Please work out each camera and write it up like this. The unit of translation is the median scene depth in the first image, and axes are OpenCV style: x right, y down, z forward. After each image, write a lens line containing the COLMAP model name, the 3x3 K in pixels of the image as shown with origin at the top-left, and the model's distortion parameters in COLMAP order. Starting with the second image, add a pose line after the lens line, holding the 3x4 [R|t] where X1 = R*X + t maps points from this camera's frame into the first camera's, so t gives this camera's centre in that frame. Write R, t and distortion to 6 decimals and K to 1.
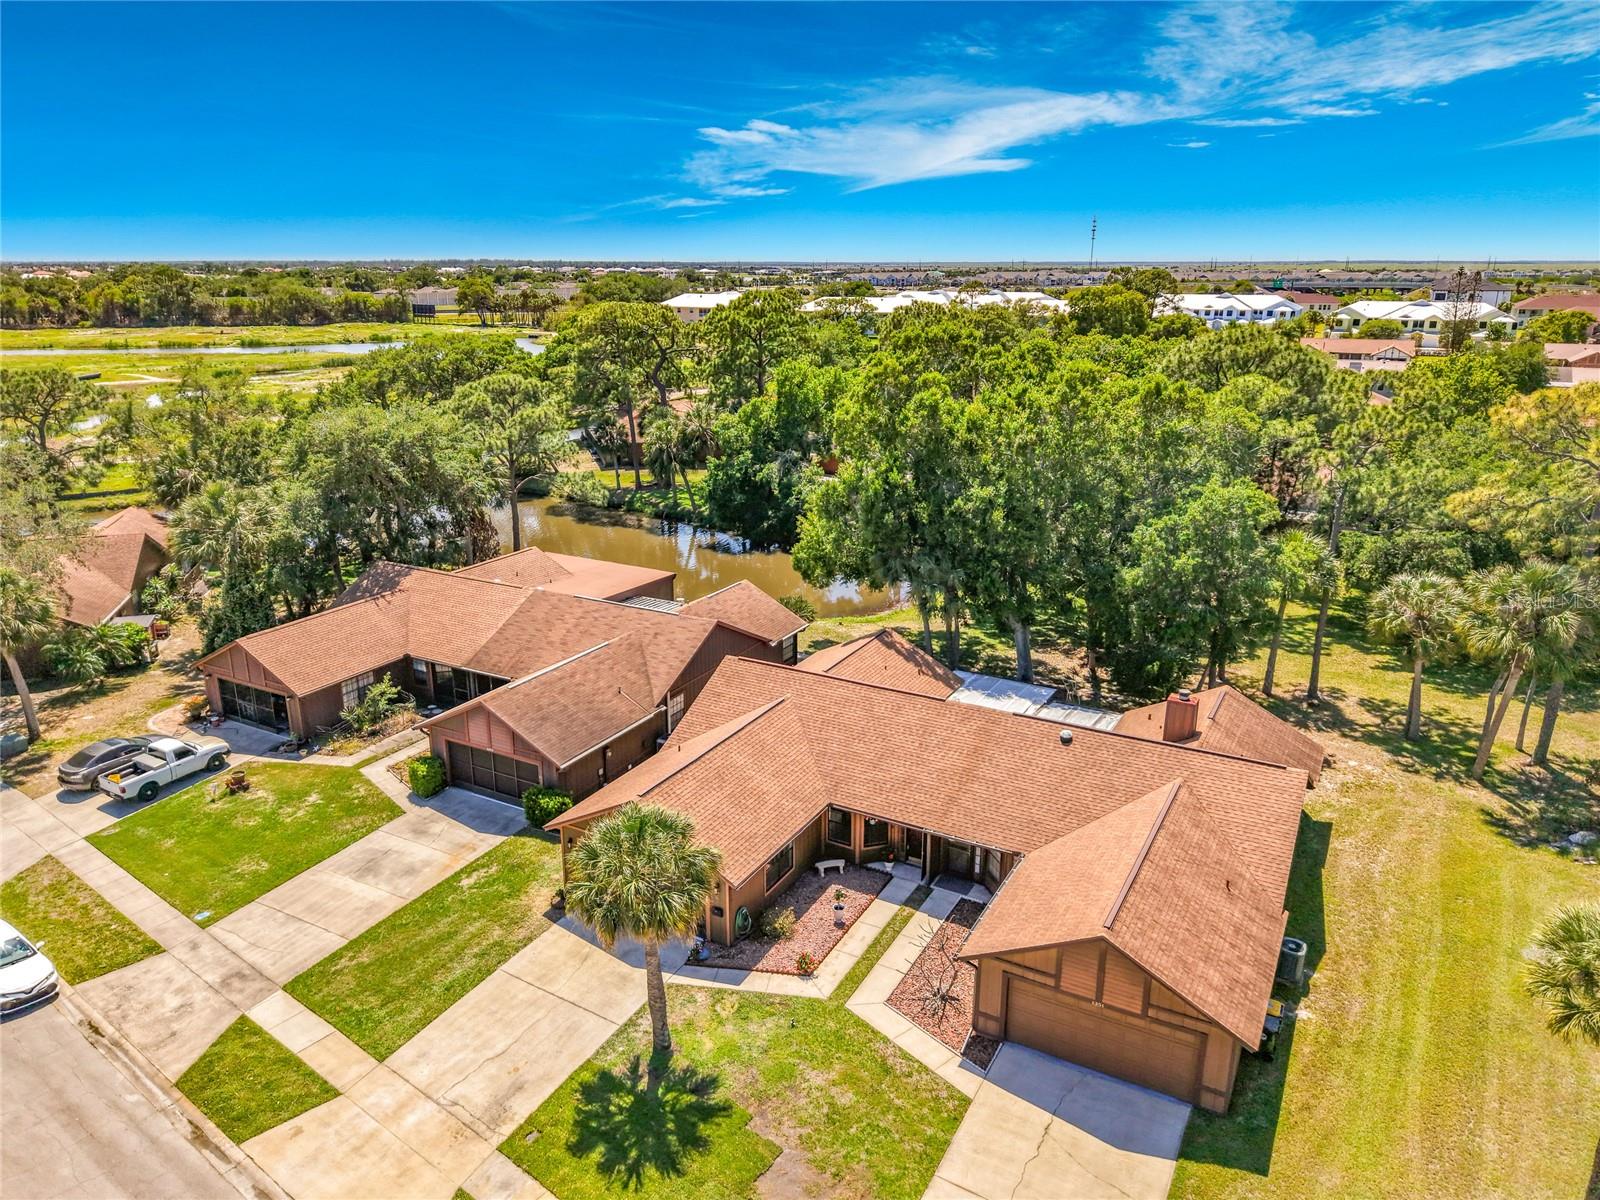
lens RADIAL K [[1103.2, 0, 803.3], [0, 1103.2, 580.5], [0, 0, 1]] dist [0.007669, 0.002297]
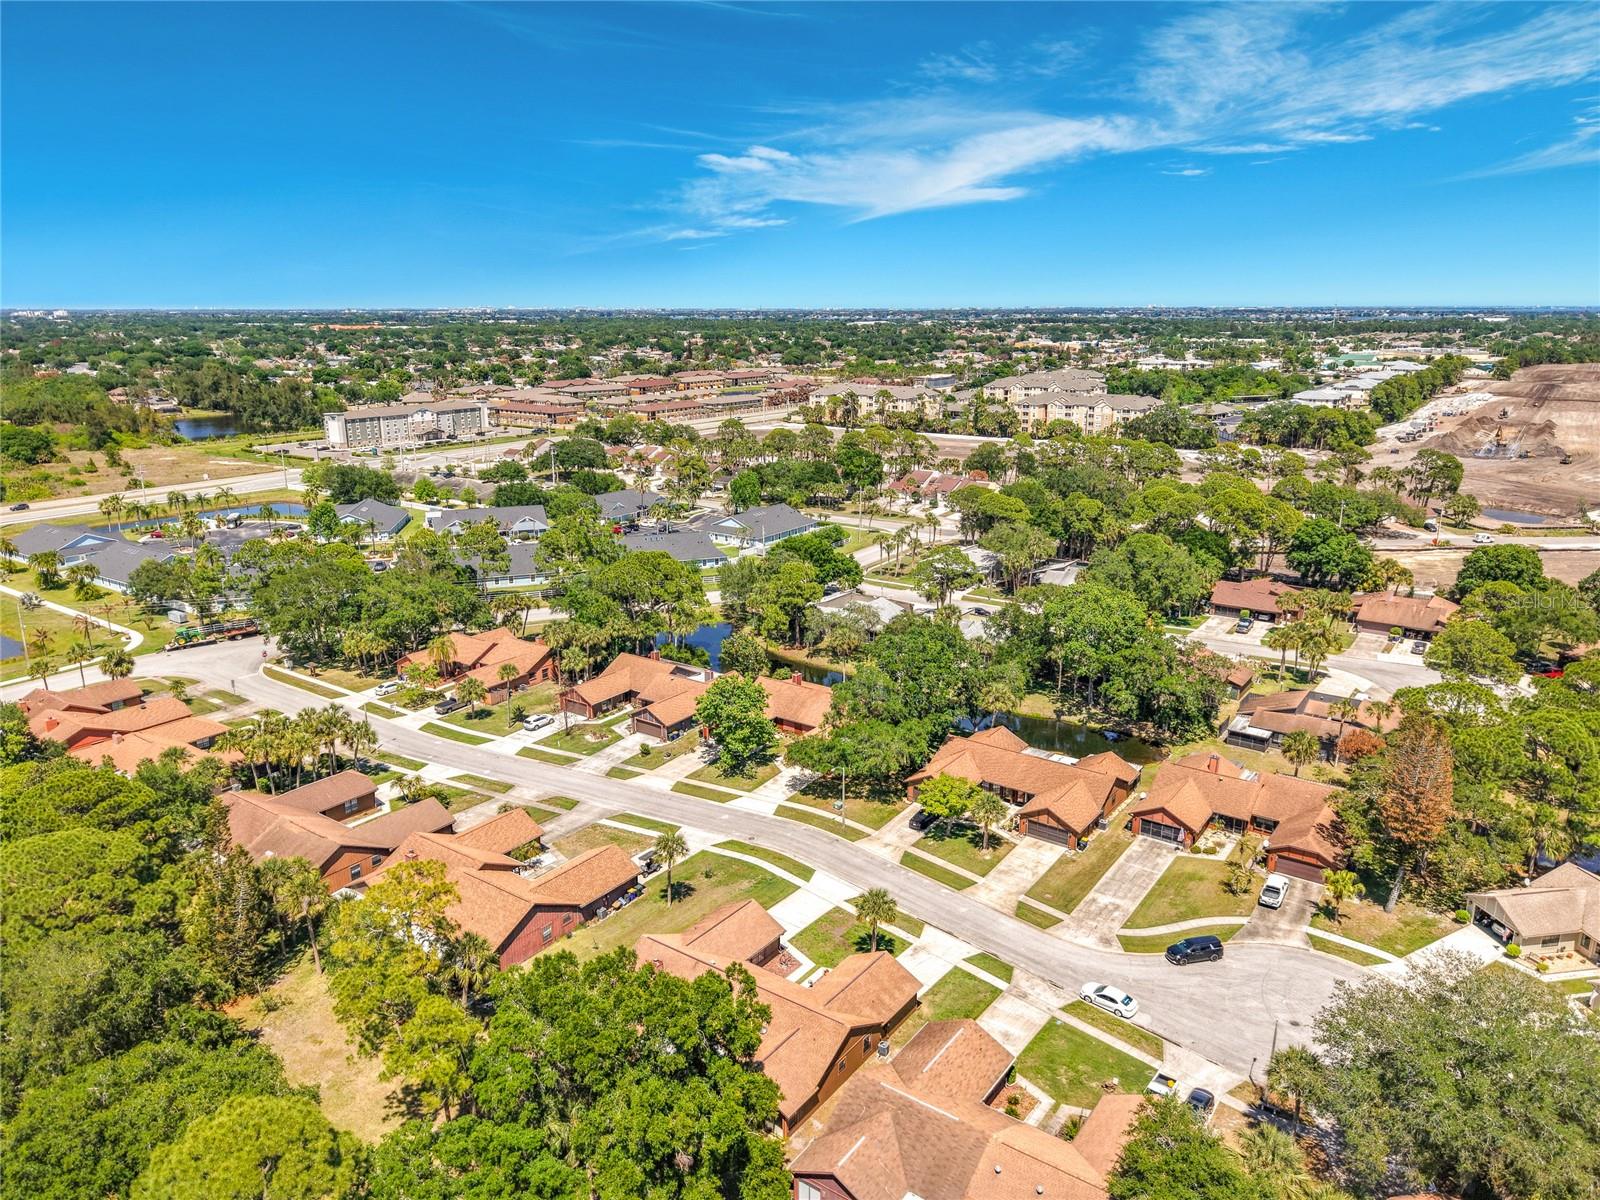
lens RADIAL K [[1095.4, 0, 793.4], [0, 1095.4, 599.0], [0, 0, 1]] dist [0.039590, -0.047080]
pose [[-0.990871, -0.029592, 0.131526, -0.249180], [0.042539, 0.857140, 0.513323, -1.892606], [-0.127926, 0.514232, -0.848057, 2.785242]]
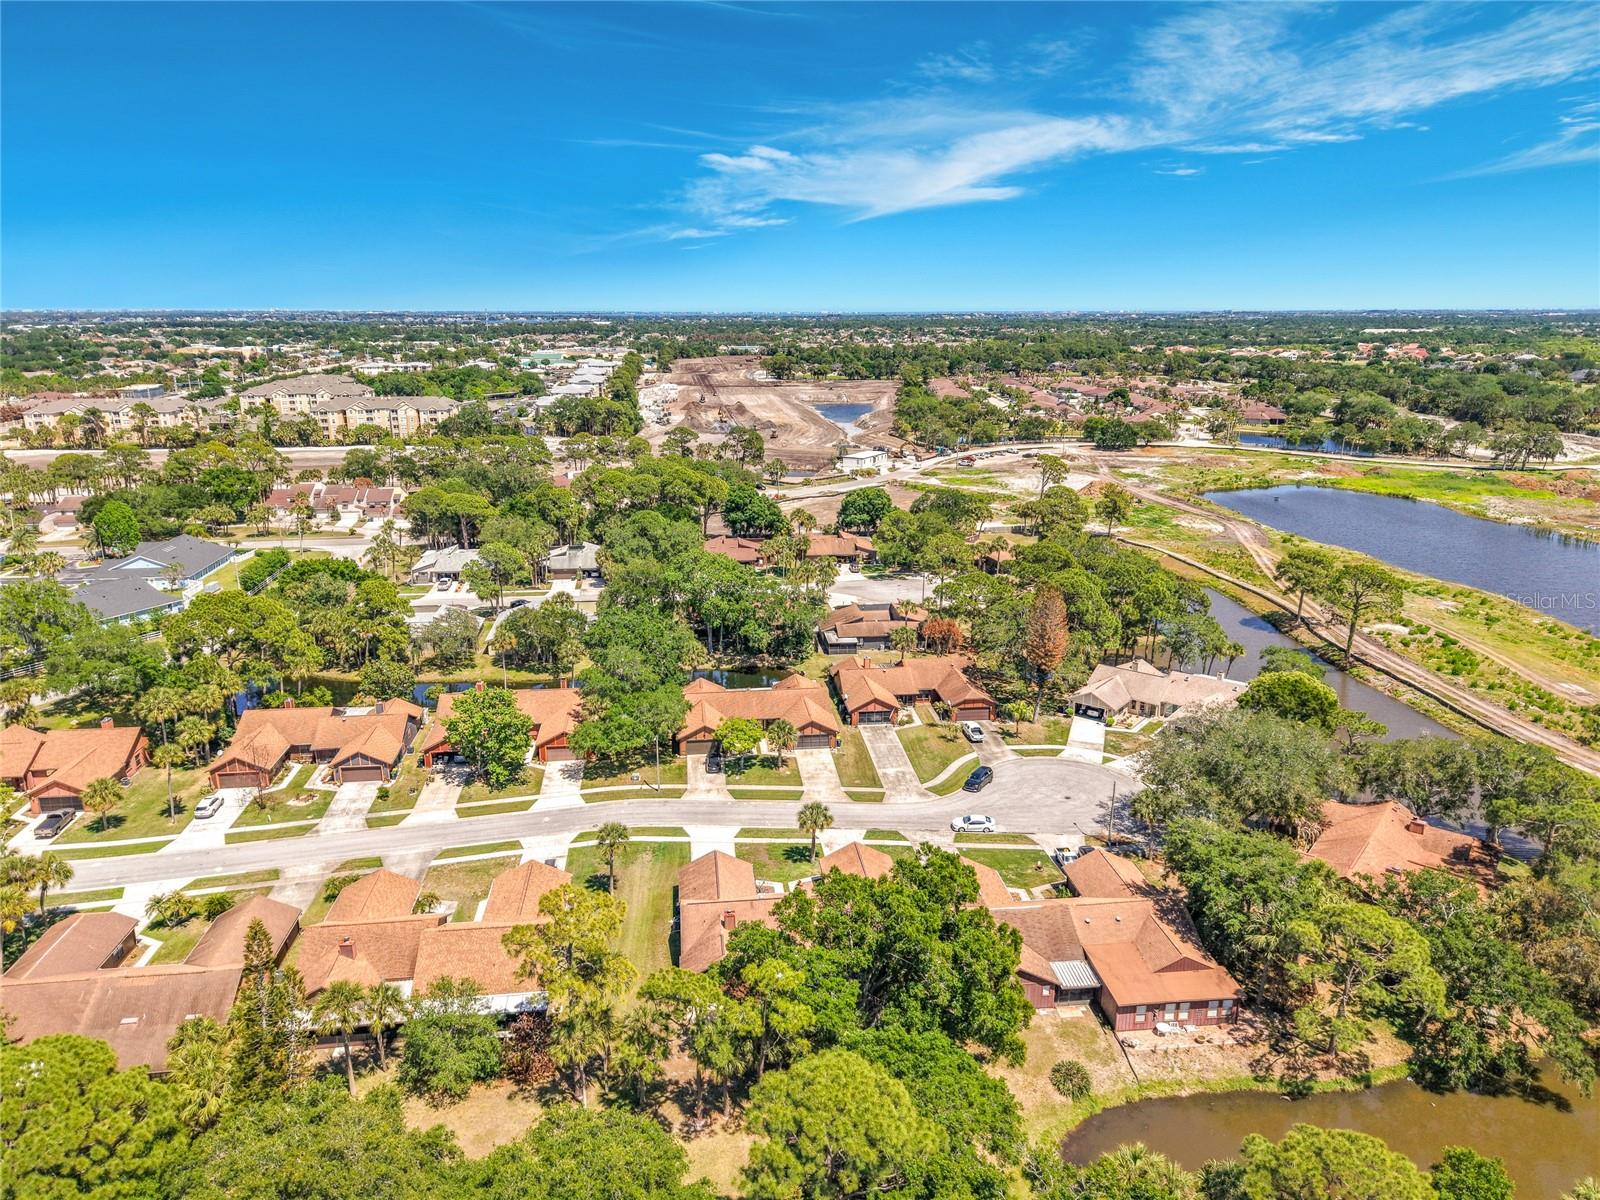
lens RADIAL K [[1076.7, 0, 794.2], [0, 1076.7, 600.5], [0, 0, 1]] dist [0.054995, -0.046627]
pose [[-0.820334, 0.151567, -0.551434, 1.622467], [-0.156659, 0.867799, 0.471575, -1.872021], [0.550009, 0.473236, -0.688141, 2.689619]]
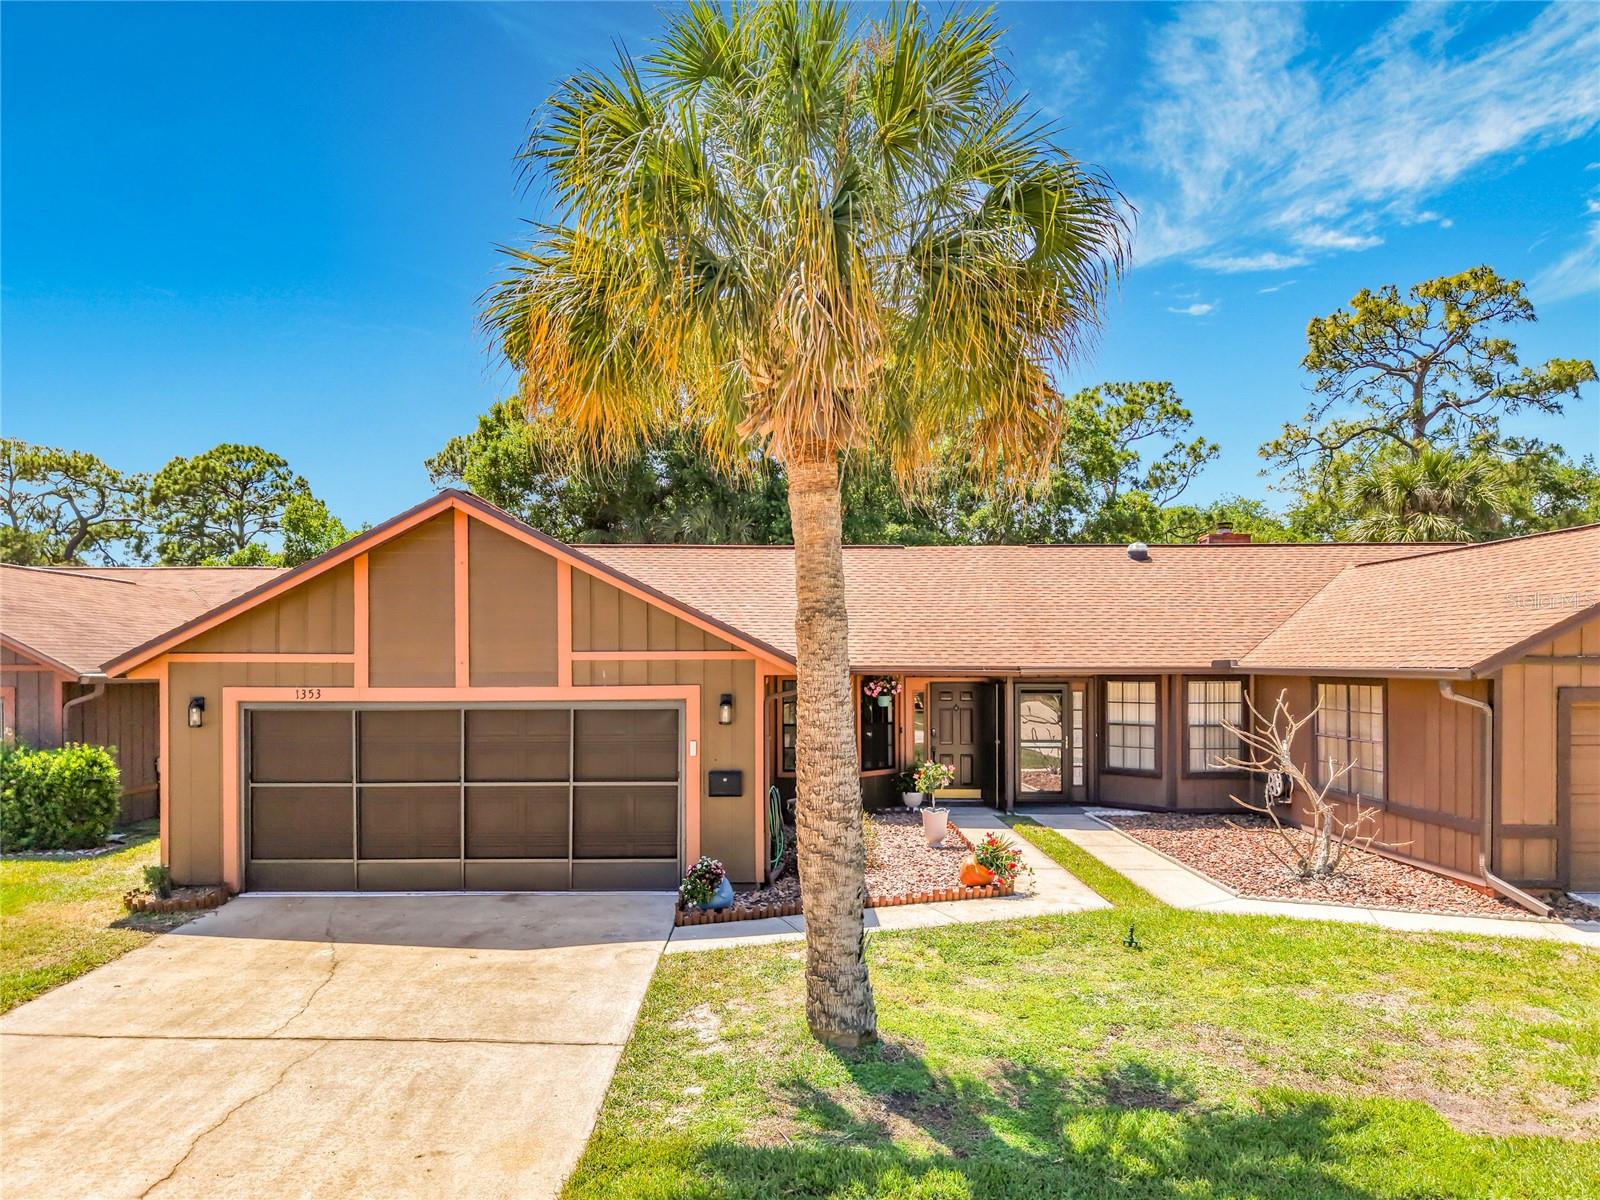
lens RADIAL K [[1099.8, 0, 788.0], [0, 1099.8, 670.2], [0, 0, 1]] dist [0.020416, -0.023169]
pose [[0.877275, -0.007013, 0.479937, -0.219303], [0.139806, 0.960272, -0.241520, 0.335474], [-0.459177, 0.278977, 0.843403, 0.647519]]
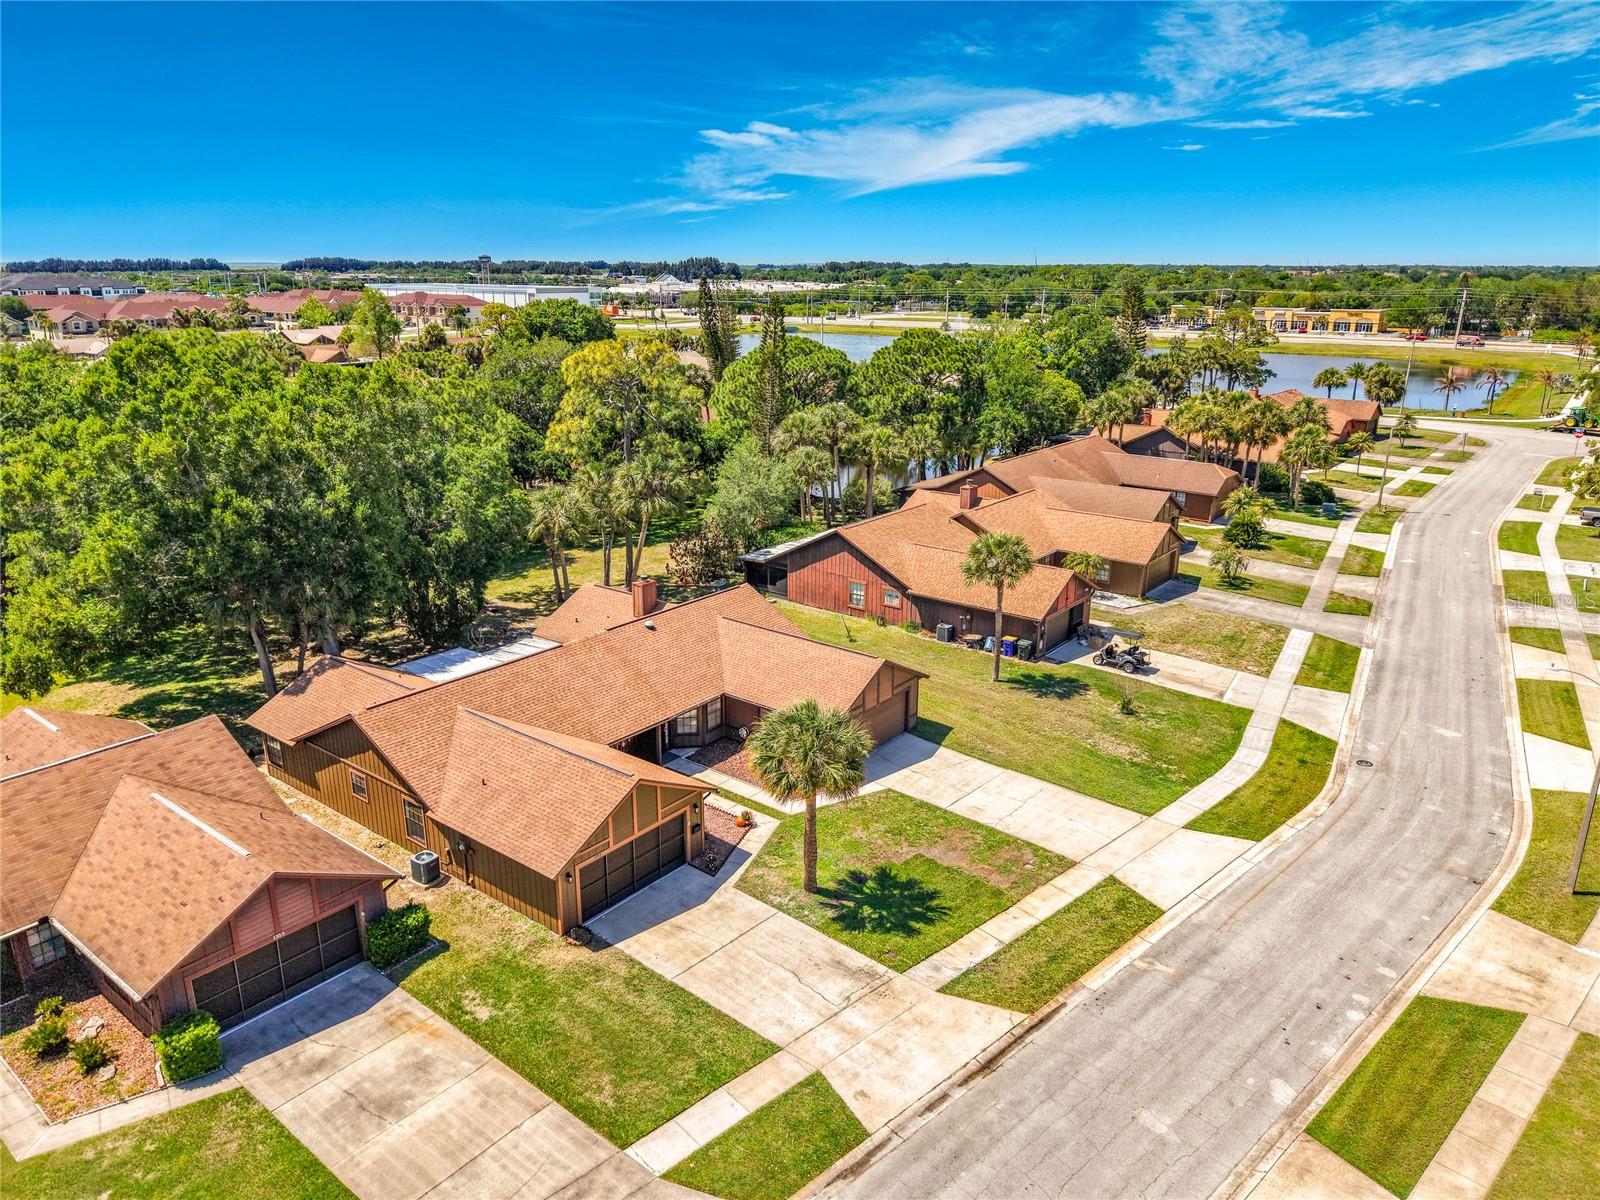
lens RADIAL K [[1076.7, 0, 794.2], [0, 1076.7, 600.5], [0, 0, 1]] dist [0.054995, -0.046627]
pose [[0.171545, -0.290674, 0.941319, -1.009325], [0.272850, 0.932125, 0.238110, -0.158872], [-0.946639, 0.215992, 0.239212, 0.549422]]
